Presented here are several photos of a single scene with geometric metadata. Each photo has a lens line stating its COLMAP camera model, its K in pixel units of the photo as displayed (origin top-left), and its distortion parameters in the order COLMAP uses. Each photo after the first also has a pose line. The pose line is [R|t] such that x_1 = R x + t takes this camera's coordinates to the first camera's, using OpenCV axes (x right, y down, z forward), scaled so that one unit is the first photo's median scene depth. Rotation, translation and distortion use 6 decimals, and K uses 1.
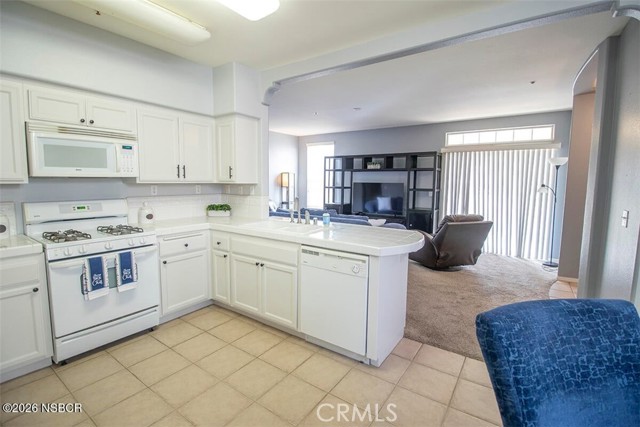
lens RADIAL K [[295.7, 0, 318.2], [0, 295.7, 210.7], [0, 0, 1]] dist [-0.009376, -0.006887]
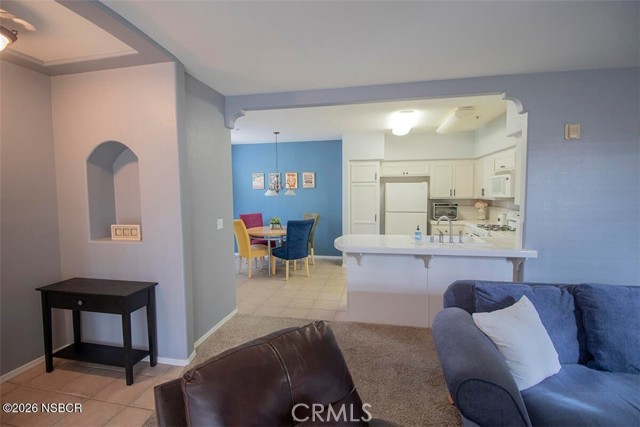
lens RADIAL K [[295.7, 0, 315.4], [0, 295.7, 211.8], [0, 0, 1]] dist [-0.009376, -0.006887]
pose [[-0.918003, 0.020628, -0.396036, 0.894668], [-0.043815, 0.987257, 0.152986, -0.229182], [0.394145, 0.157794, -0.905401, 1.992262]]
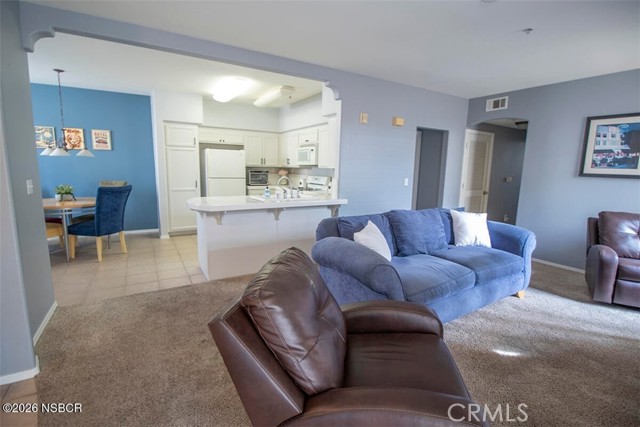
lens RADIAL K [[295.7, 0, 313.0], [0, 295.7, 210.6], [0, 0, 1]] dist [-0.009376, -0.006887]
pose [[-0.415494, 0.107735, -0.903193, 1.209099], [-0.118833, 0.978021, 0.171327, -0.151211], [0.901800, 0.178515, -0.393560, 1.833959]]
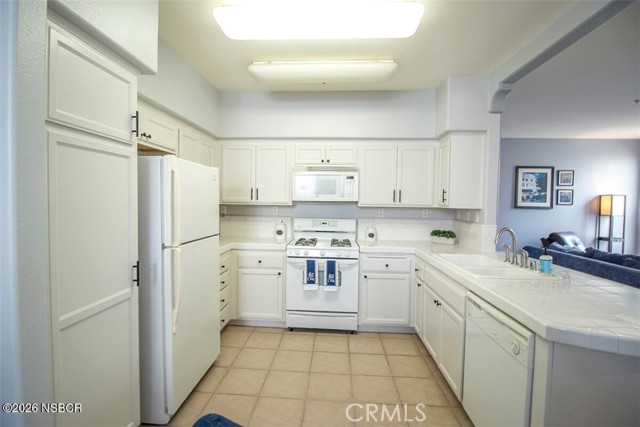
lens RADIAL K [[295.7, 0, 314.8], [0, 295.7, 210.8], [0, 0, 1]] dist [-0.009376, -0.006887]
pose [[0.513653, 0.024047, -0.857661, 0.341529], [-0.094029, 0.995164, -0.028412, -0.024248], [0.852830, 0.095239, 0.513430, 0.235441]]
